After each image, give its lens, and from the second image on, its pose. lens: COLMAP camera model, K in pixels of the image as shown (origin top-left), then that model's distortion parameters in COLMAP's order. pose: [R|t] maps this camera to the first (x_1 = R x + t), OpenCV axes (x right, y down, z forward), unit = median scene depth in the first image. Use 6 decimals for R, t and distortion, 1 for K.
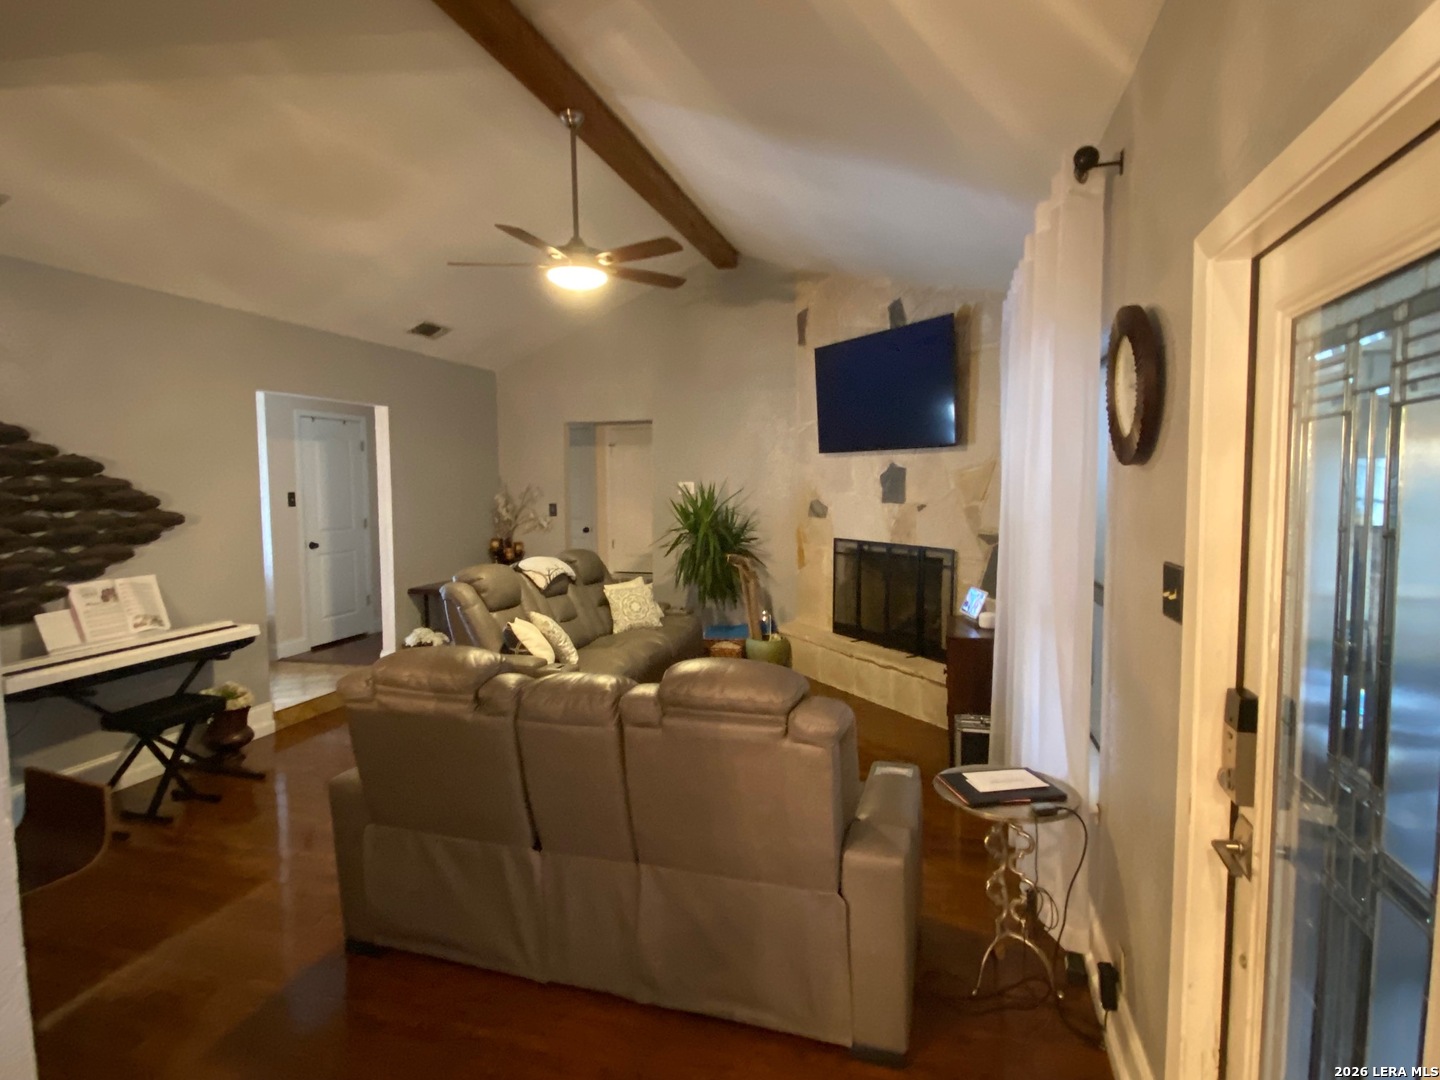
lens RADIAL K [[748.9, 0, 716.8], [0, 748.9, 543.7], [0, 0, 1]] dist [0.002808, -0.000078]
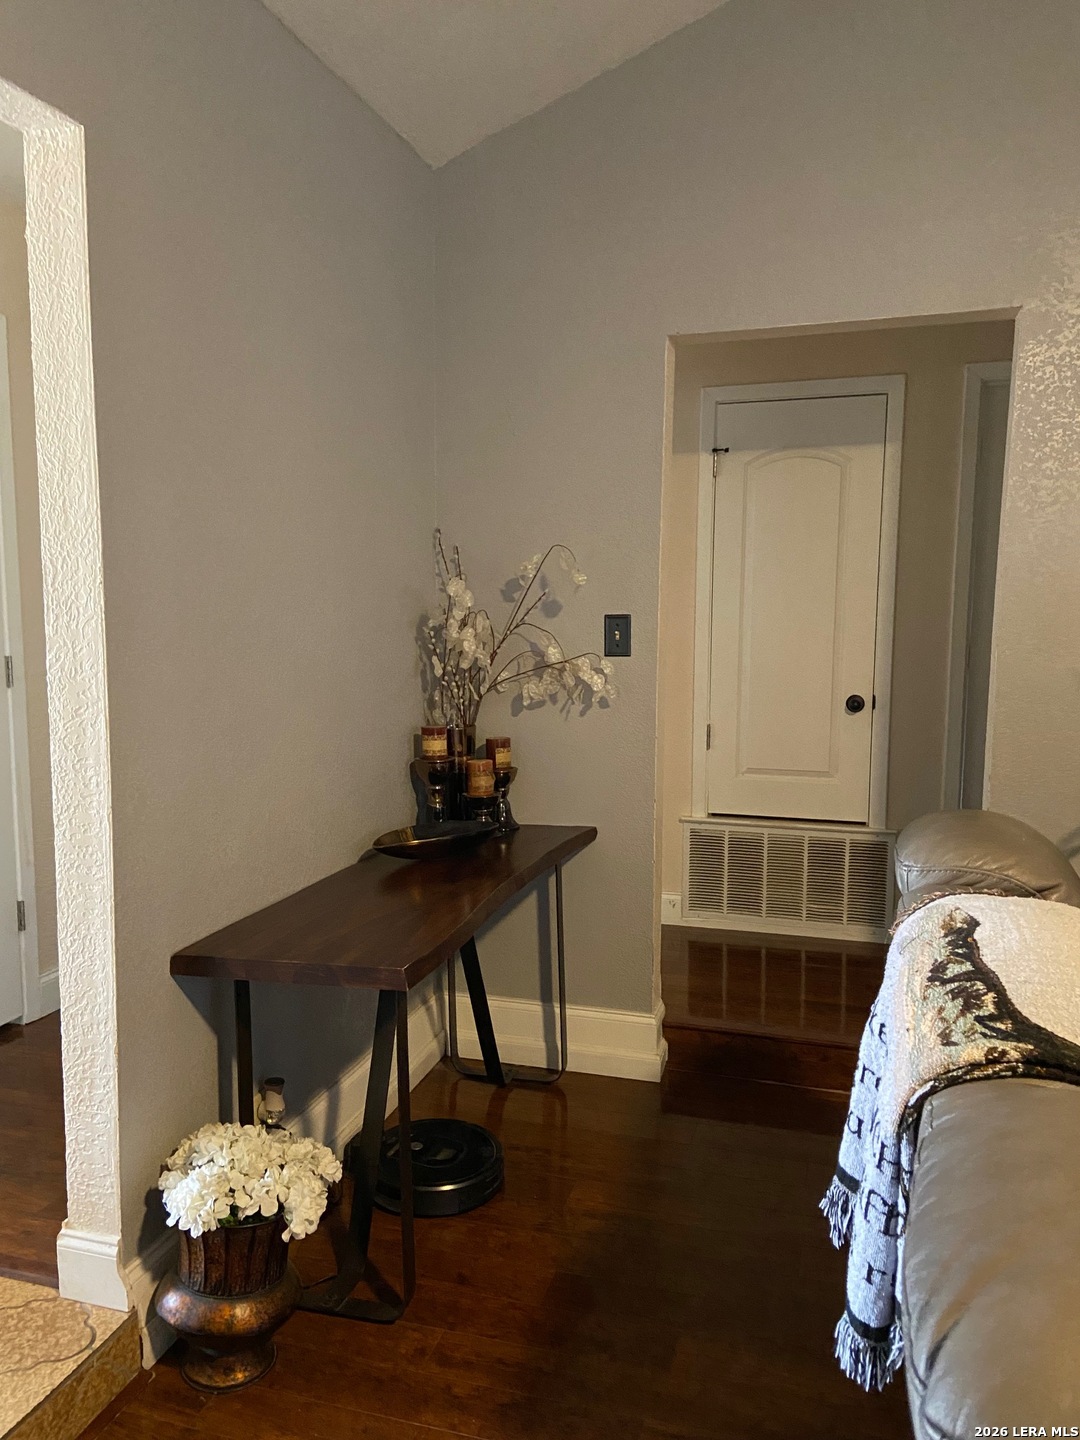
lens RADIAL K [[1078.2, 0, 542.4], [0, 1078.2, 721.9], [0, 0, 1]] dist [-0.007809, -0.002273]
pose [[0.999861, 0.016661, -0.000662, -0.250700], [-0.016617, 0.998959, 0.042488, -0.028719], [0.001370, -0.042471, 0.999097, 0.560633]]
